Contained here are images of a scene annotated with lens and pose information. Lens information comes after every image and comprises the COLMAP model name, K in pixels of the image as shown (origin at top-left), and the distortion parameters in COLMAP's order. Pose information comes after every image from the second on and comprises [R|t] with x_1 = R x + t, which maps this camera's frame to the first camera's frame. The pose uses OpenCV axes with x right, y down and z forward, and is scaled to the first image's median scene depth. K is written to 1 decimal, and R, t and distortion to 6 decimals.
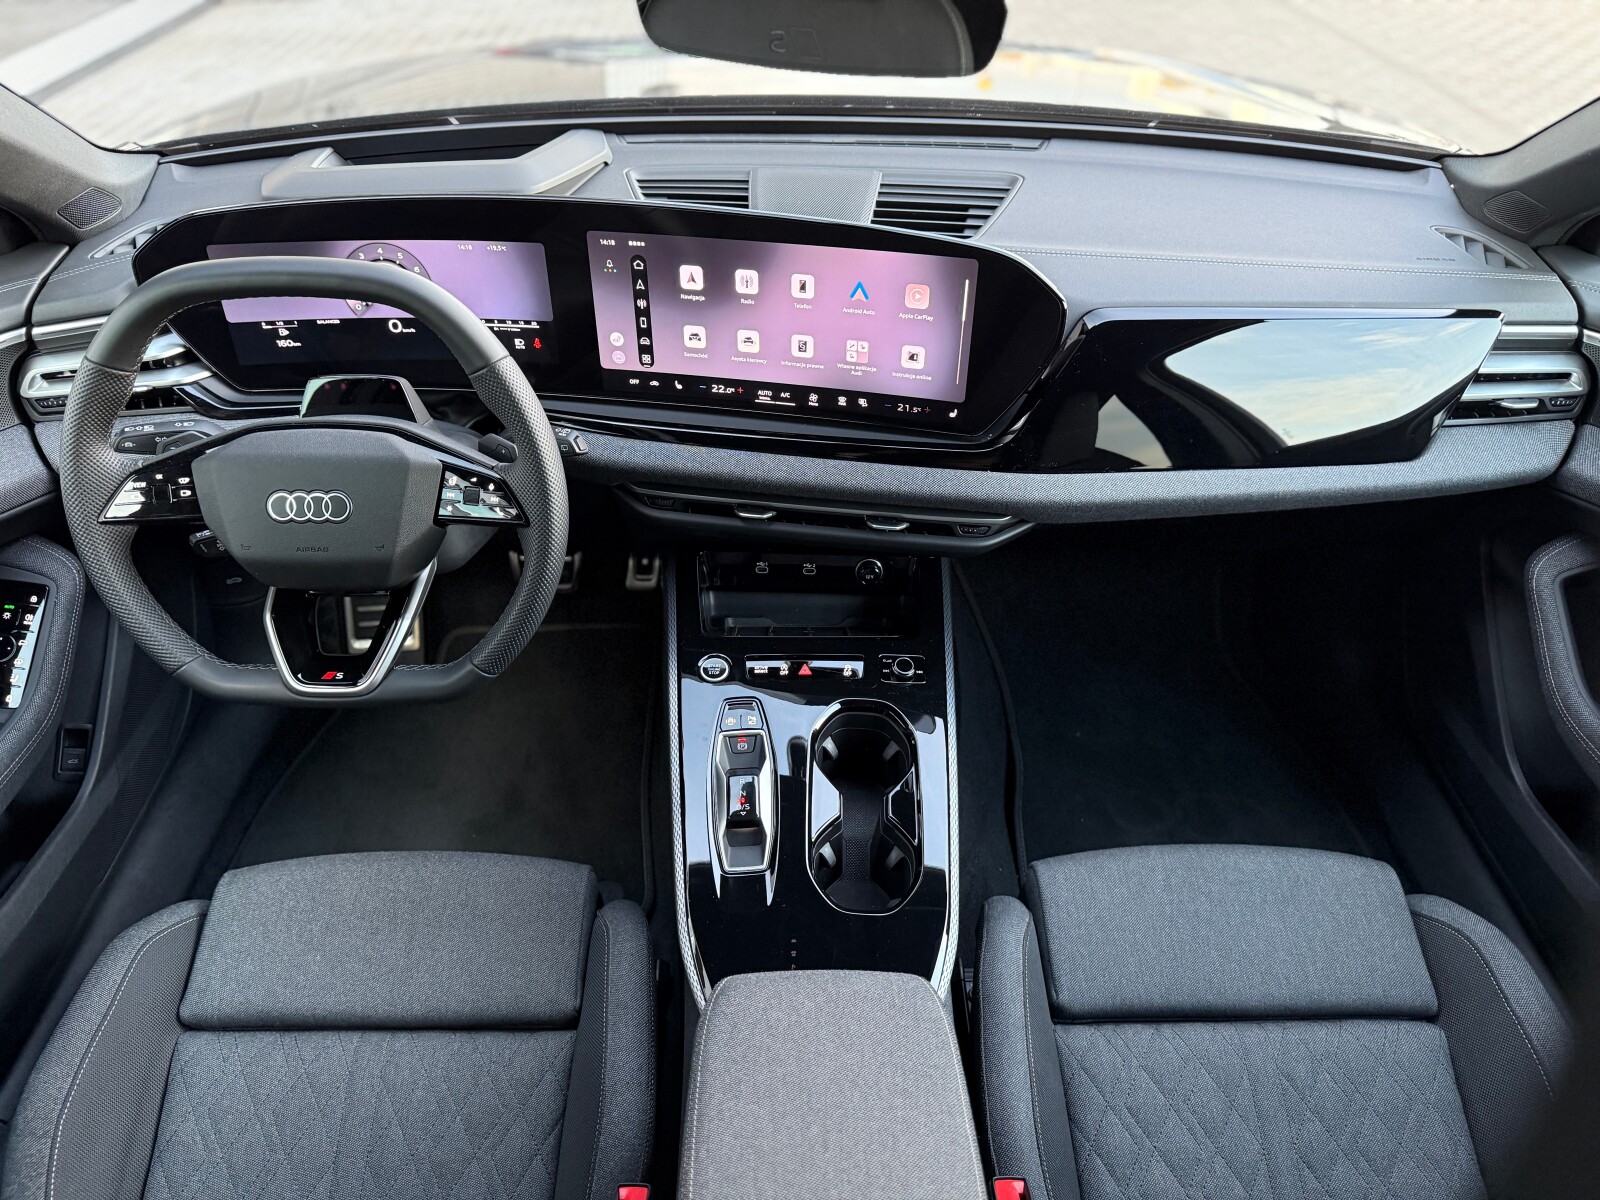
lens RADIAL K [[1145.2, 0, 798.4], [0, 1145.2, 618.8], [0, 0, 1]] dist [0.100748, -0.165126]
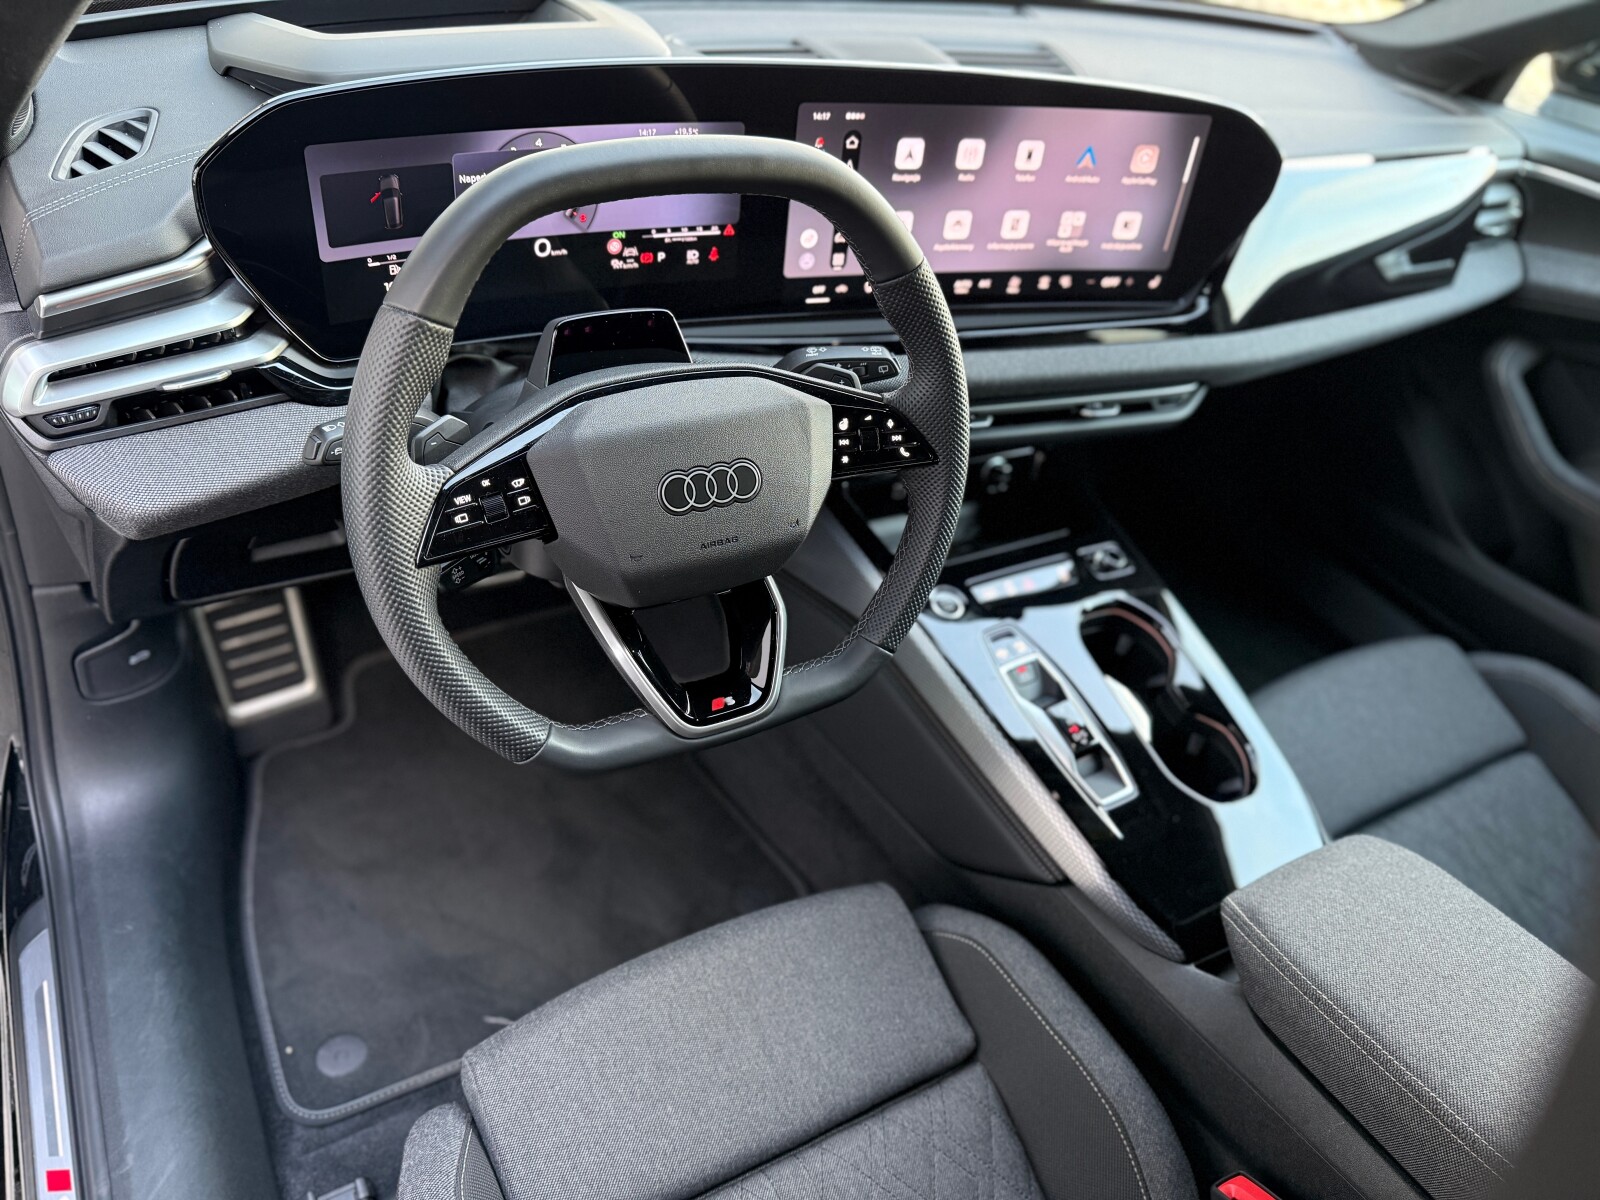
lens RADIAL K [[1132.4, 0, 798.6], [0, 1132.4, 602.9], [0, 0, 1]] dist [0.134484, -0.279122]
pose [[0.871131, -0.224069, 0.436948, -0.592395], [0.201654, 0.974569, 0.097730, -0.069949], [-0.447735, 0.002976, 0.894162, 0.271873]]
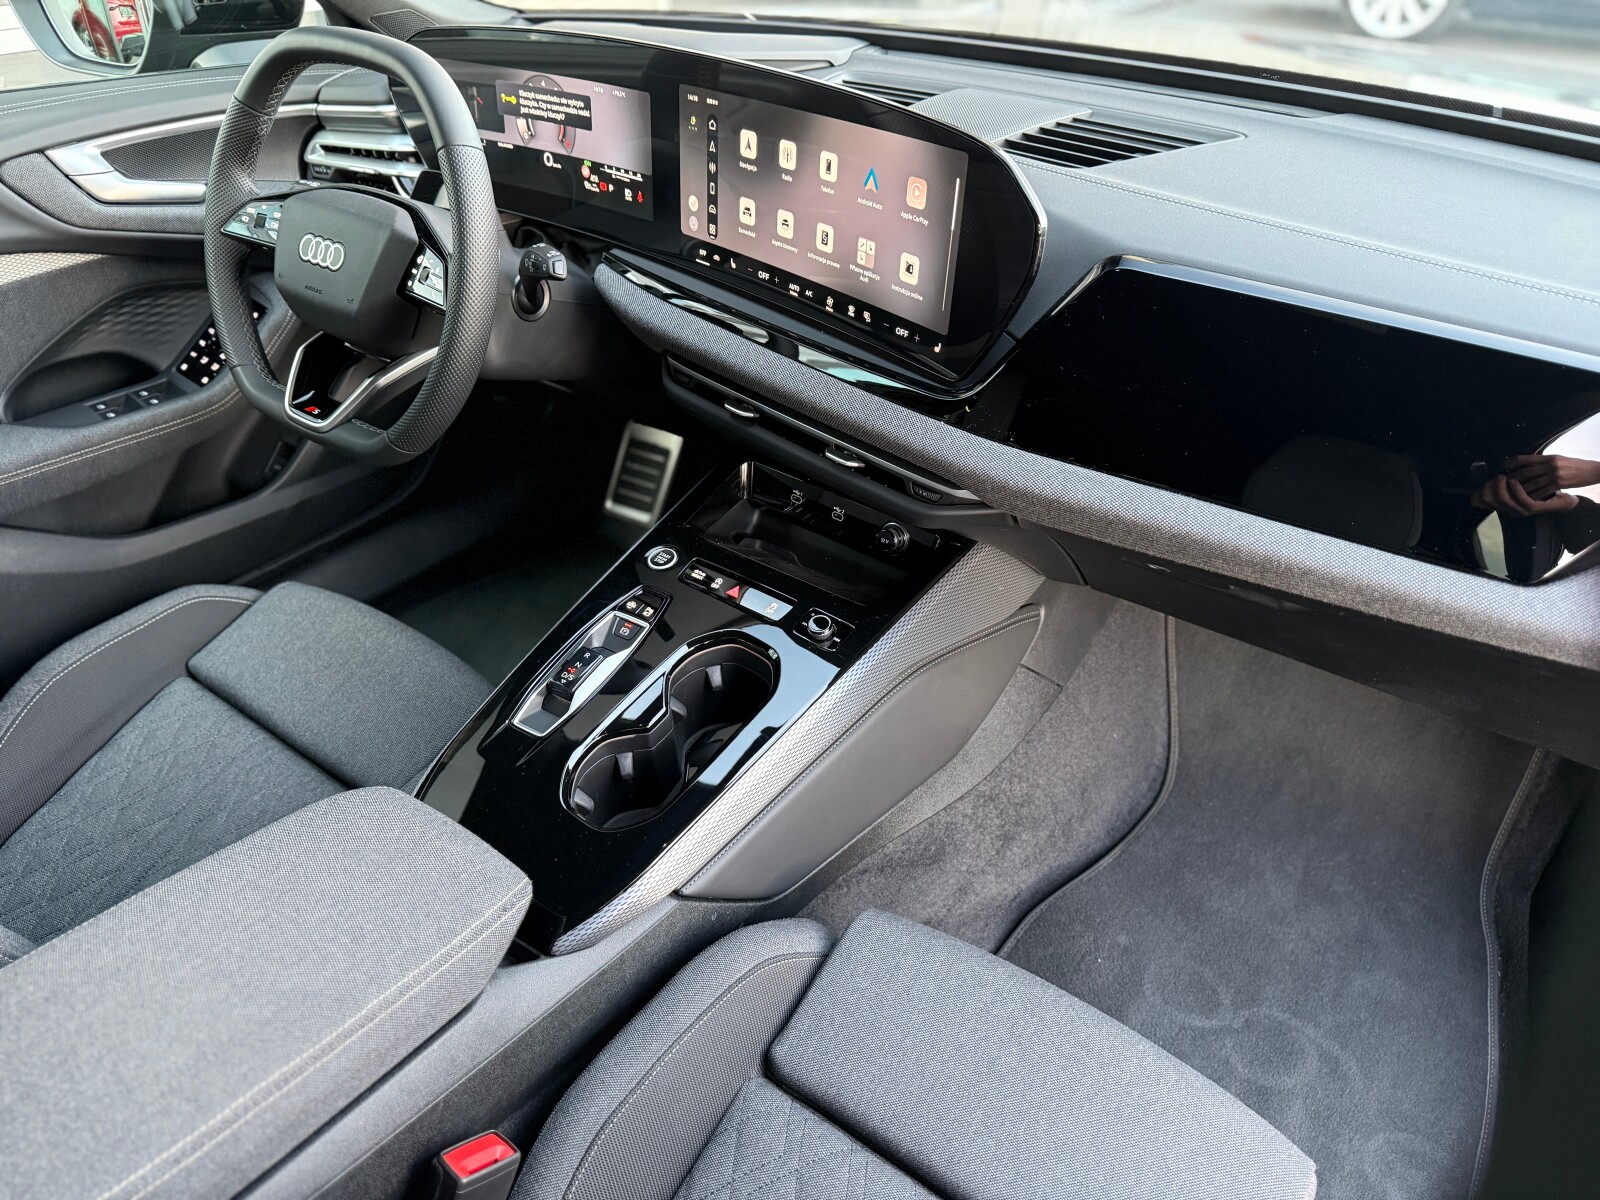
lens RADIAL K [[1117.2, 0, 802.9], [0, 1117.2, 623.6], [0, 0, 1]] dist [0.033945, -0.078281]
pose [[0.796465, 0.357657, -0.487570, 0.514188], [-0.381595, 0.922777, 0.053552, -0.000472], [0.469072, 0.143402, 0.871440, 0.272293]]
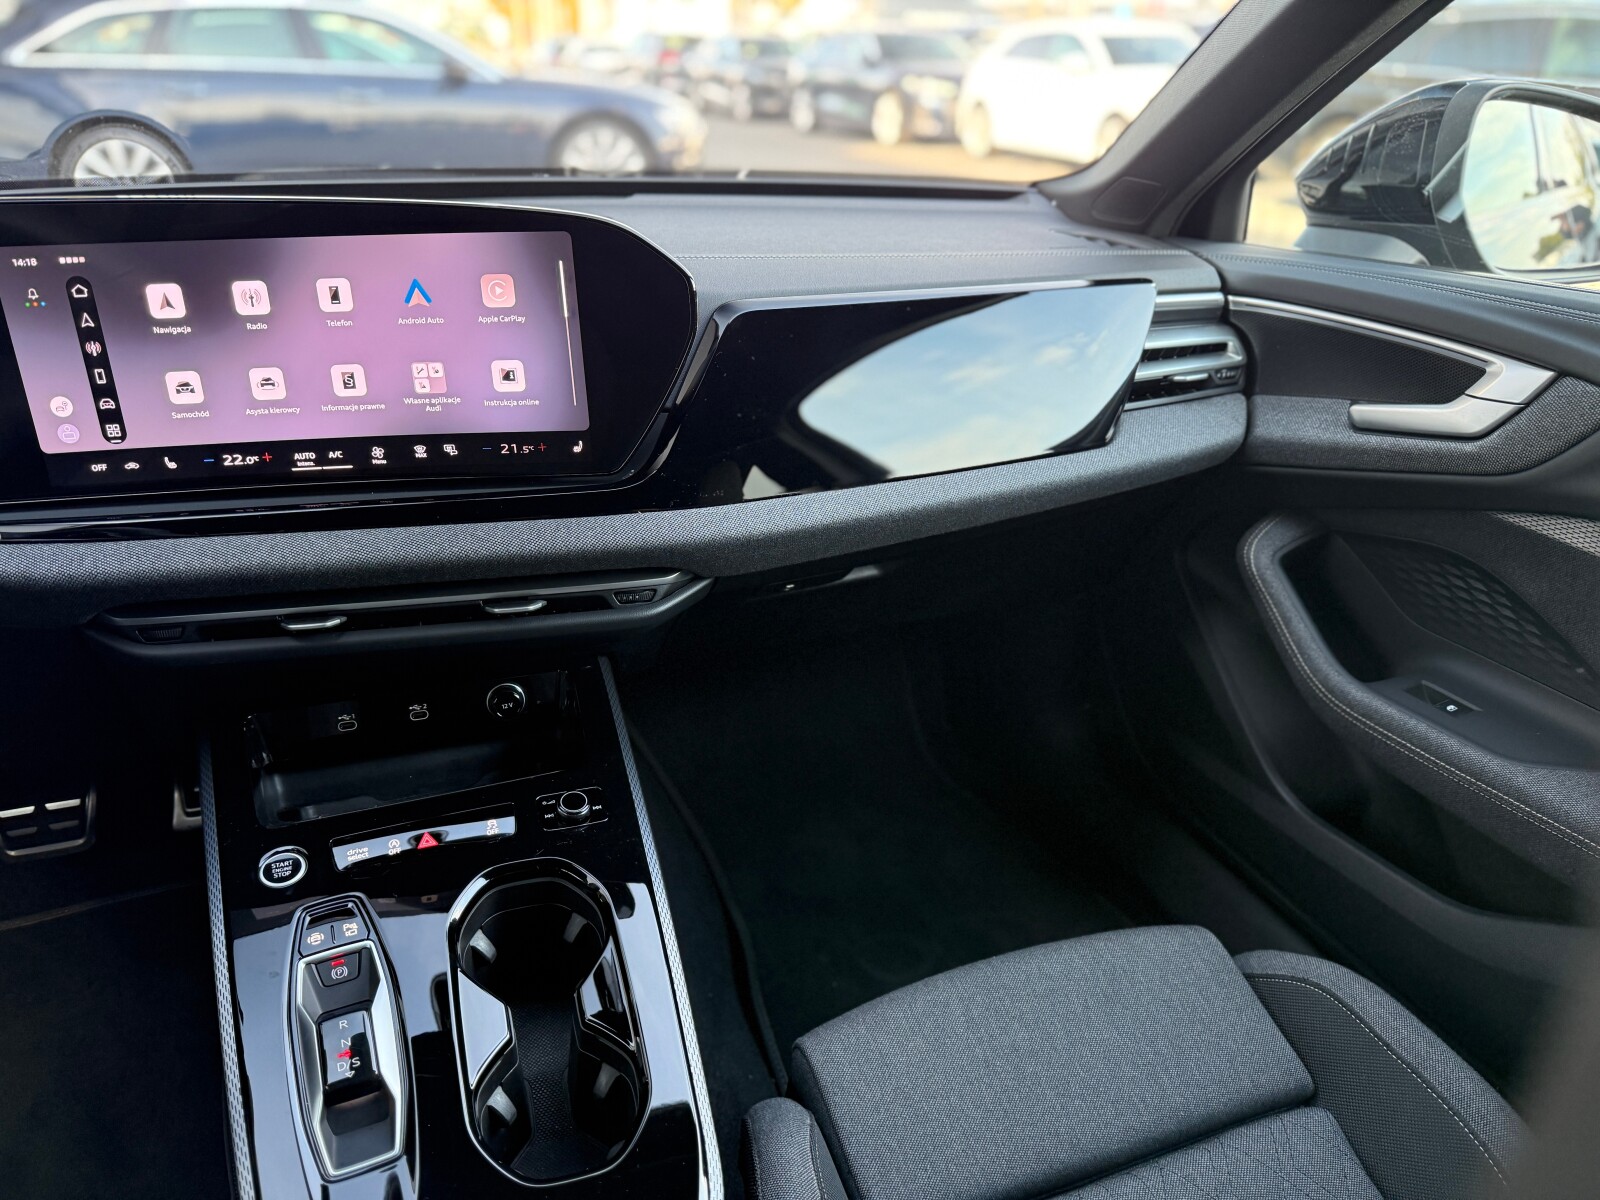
lens RADIAL K [[1148.9, 0, 812.3], [0, 1148.9, 602.5], [0, 0, 1]] dist [0.026759, -0.053772]
pose [[0.935873, -0.147680, 0.319895, 0.023290], [0.215321, 0.958374, -0.187499, 0.092053], [-0.278889, 0.244356, 0.928715, 0.279829]]
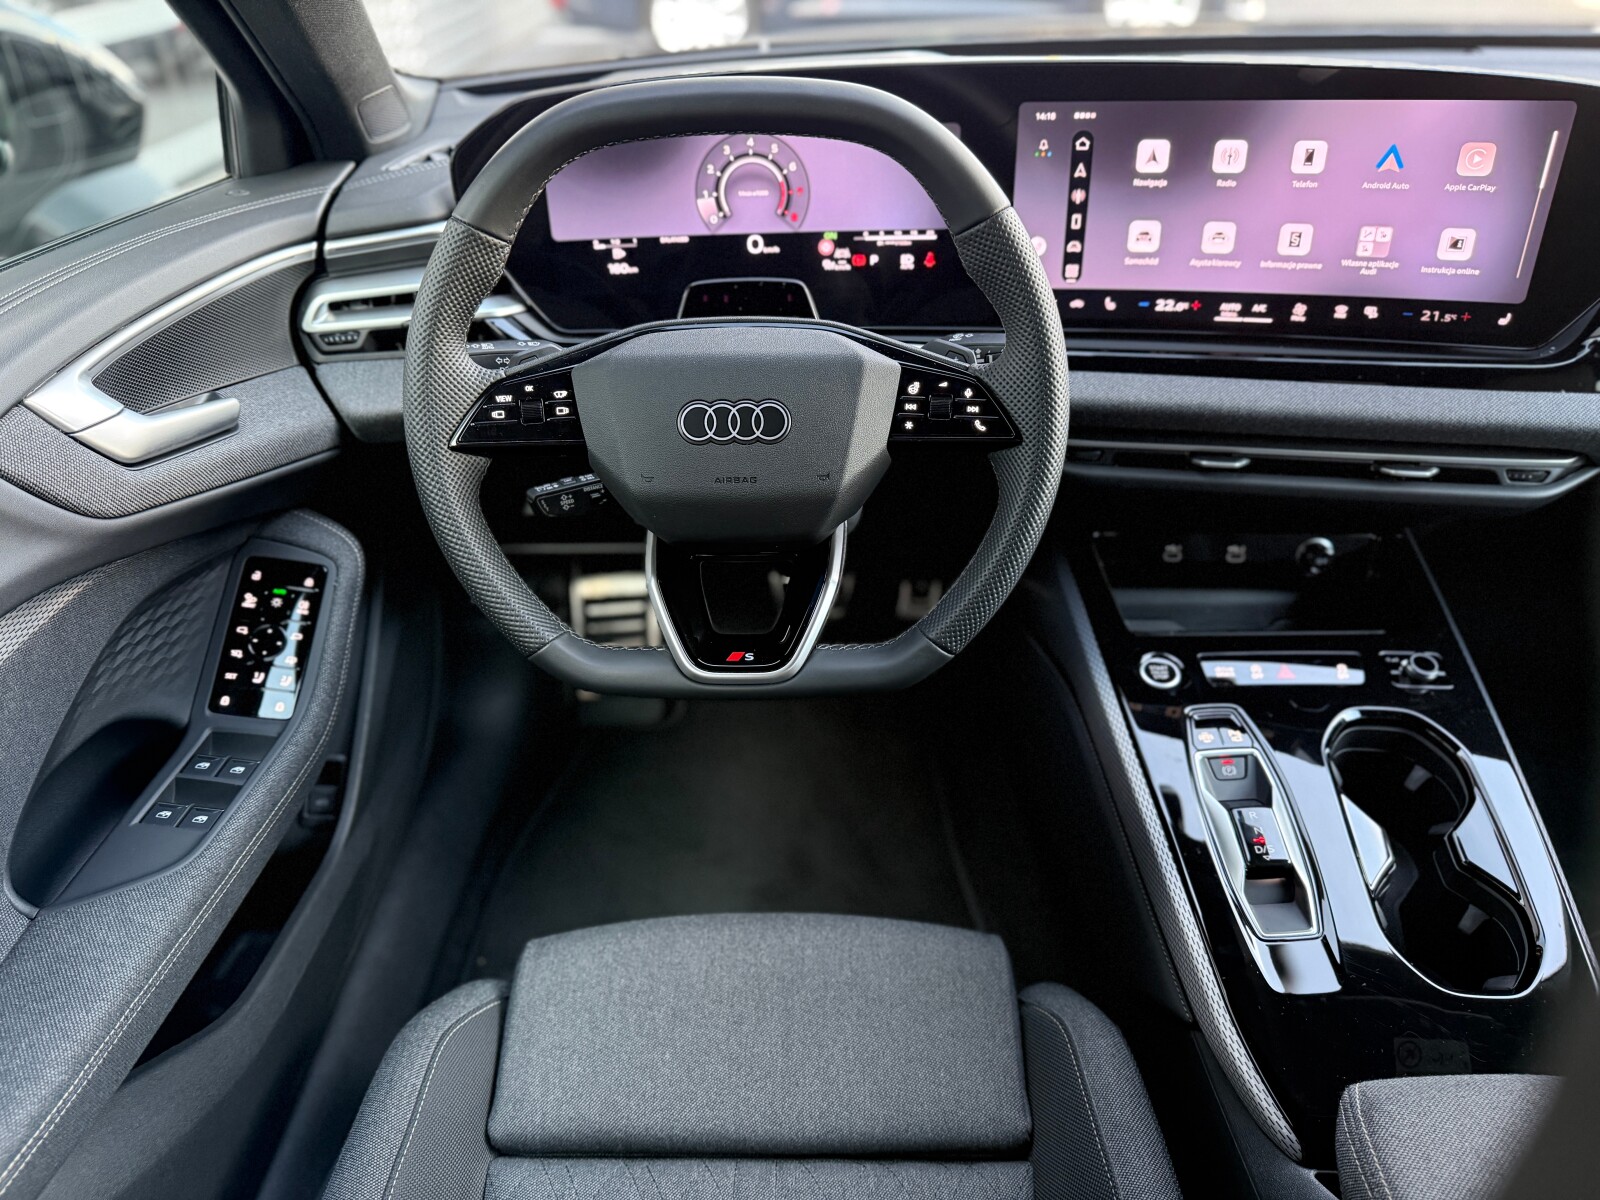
lens RADIAL K [[1149.3, 0, 796.5], [0, 1149.3, 605.1], [0, 0, 1]] dist [0.064041, -0.108209]
pose [[0.998784, -0.013305, -0.047478, -0.291141], [0.008422, 0.994790, -0.101594, 0.080255], [0.048582, 0.101070, 0.993692, 0.236384]]
